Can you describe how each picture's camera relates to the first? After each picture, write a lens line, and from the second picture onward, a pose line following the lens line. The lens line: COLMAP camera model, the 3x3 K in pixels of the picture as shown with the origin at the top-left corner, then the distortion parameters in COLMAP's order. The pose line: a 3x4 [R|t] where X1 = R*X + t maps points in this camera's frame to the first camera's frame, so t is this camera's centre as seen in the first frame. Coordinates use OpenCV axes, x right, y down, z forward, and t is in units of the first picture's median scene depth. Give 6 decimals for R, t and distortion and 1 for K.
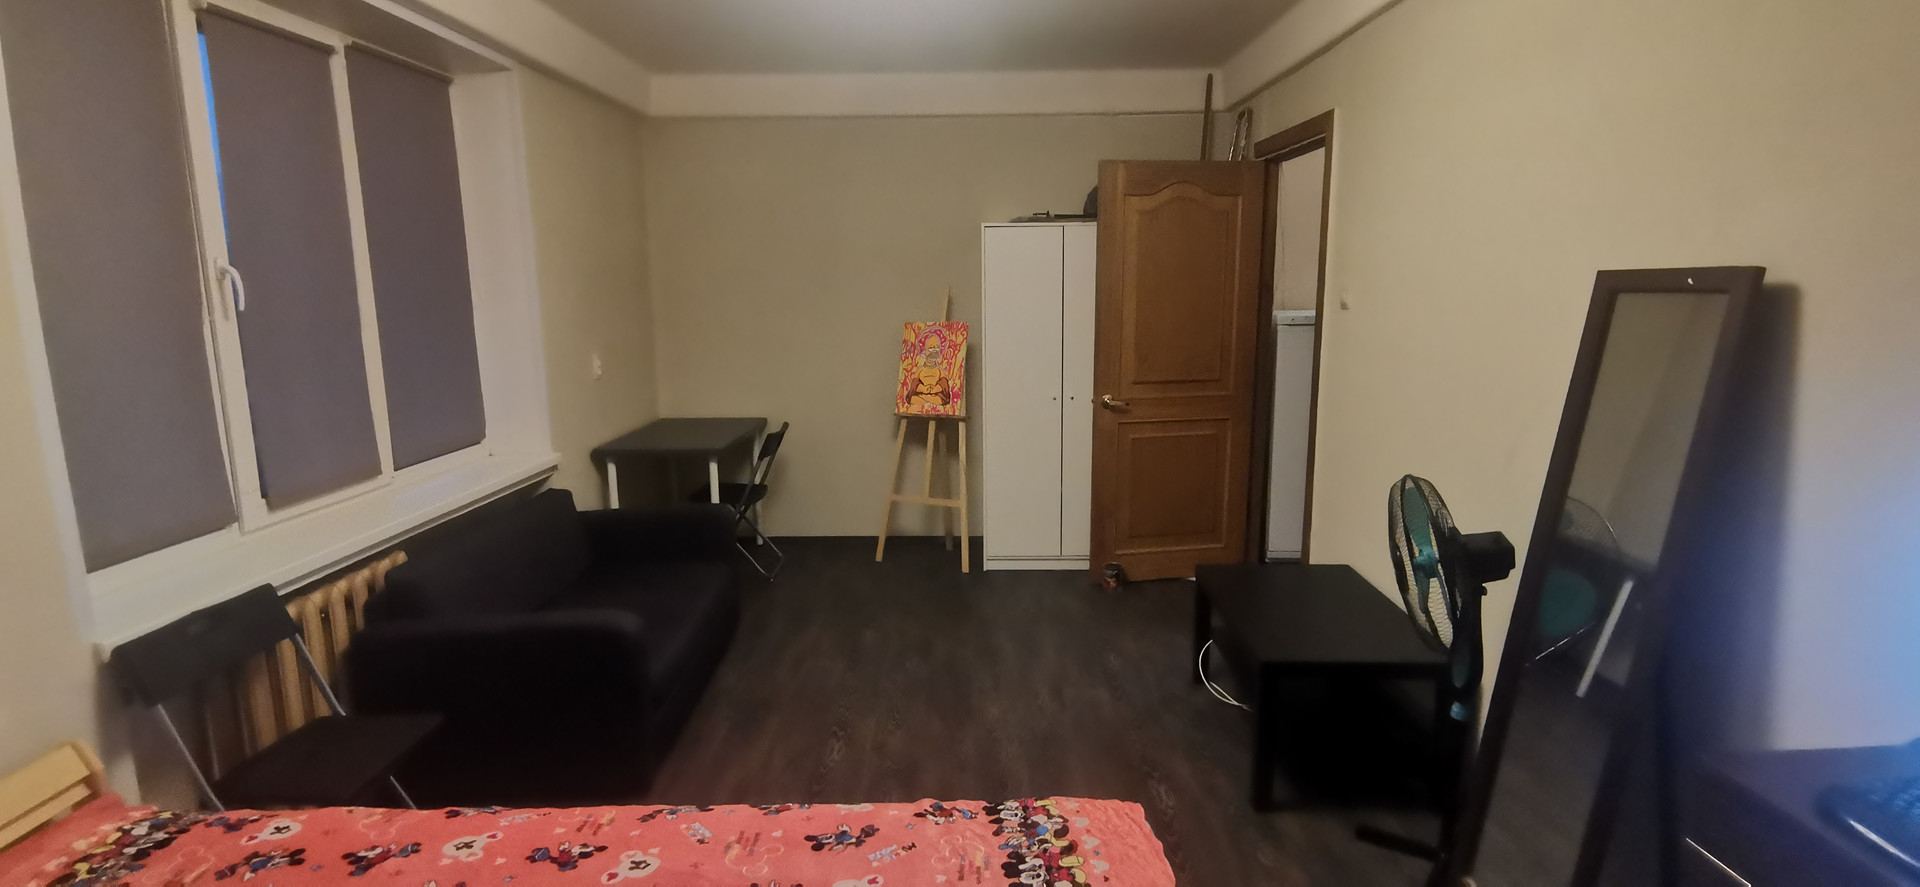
lens RADIAL K [[934.7, 0, 957.7], [0, 934.7, 448.8], [0, 0, 1]] dist [0.014232, -0.020341]
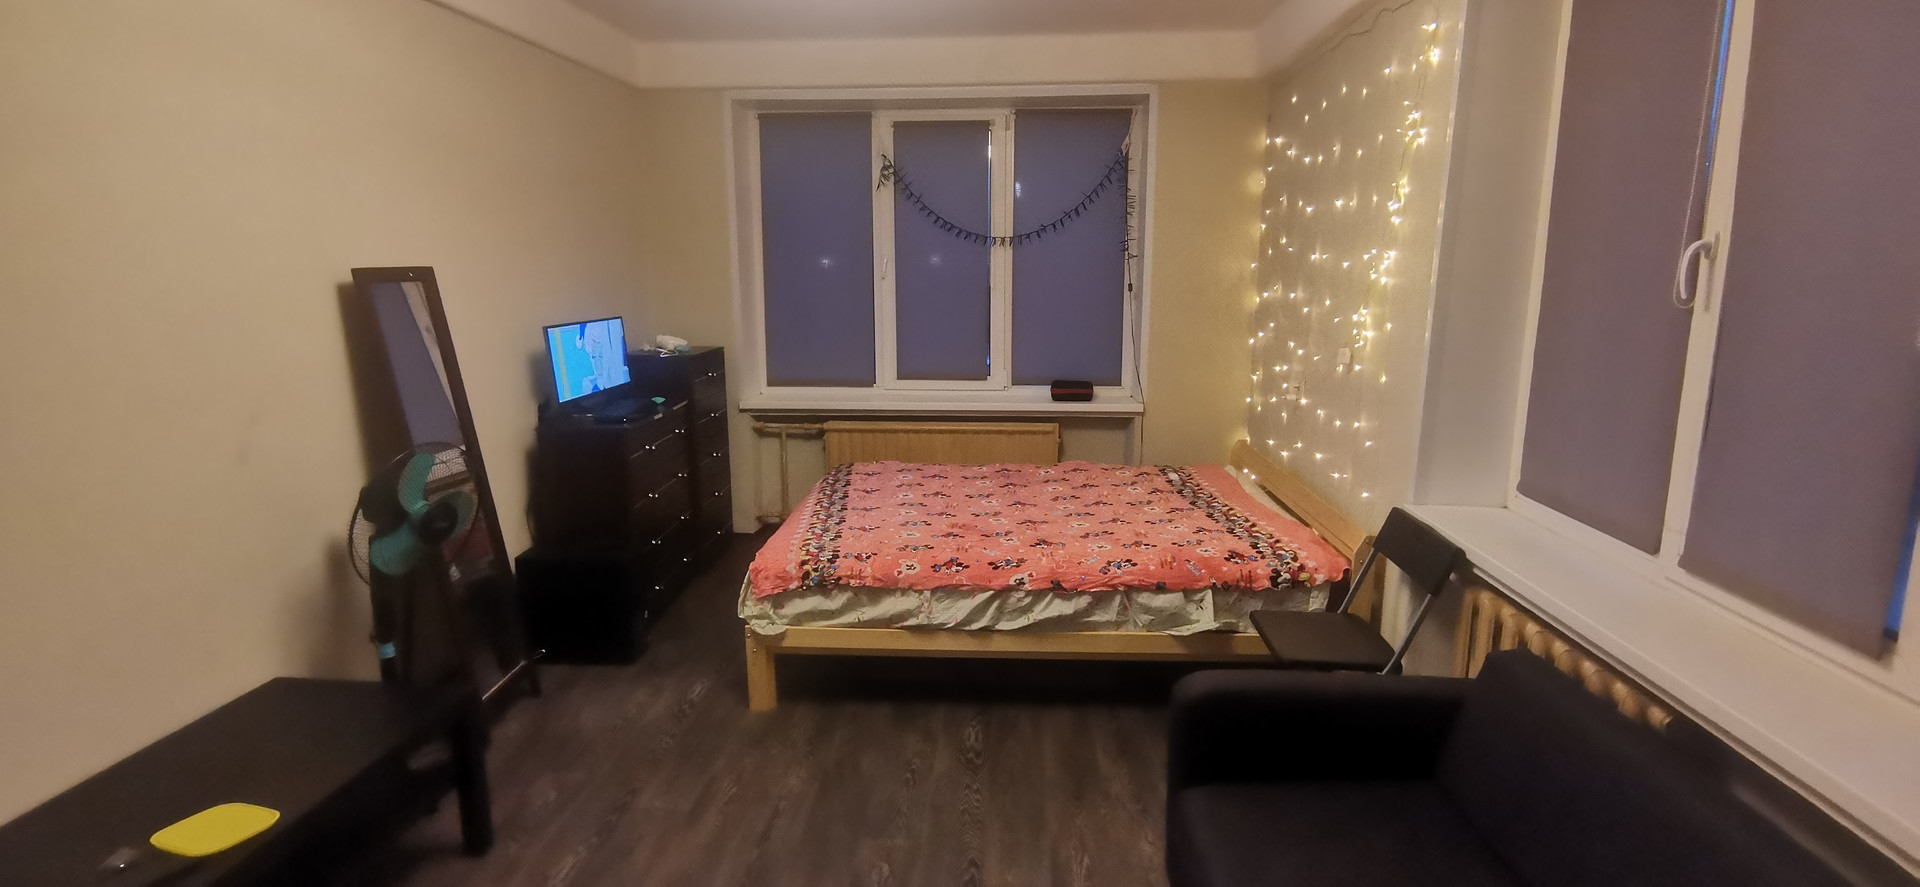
lens RADIAL K [[934.7, 0, 957.7], [0, 934.7, 448.8], [0, 0, 1]] dist [0.014232, -0.020341]
pose [[-0.998791, 0.001746, 0.049134, -0.180677], [0.019396, 0.932307, 0.361147, -0.290163], [-0.045178, 0.361663, -0.931214, 1.606897]]
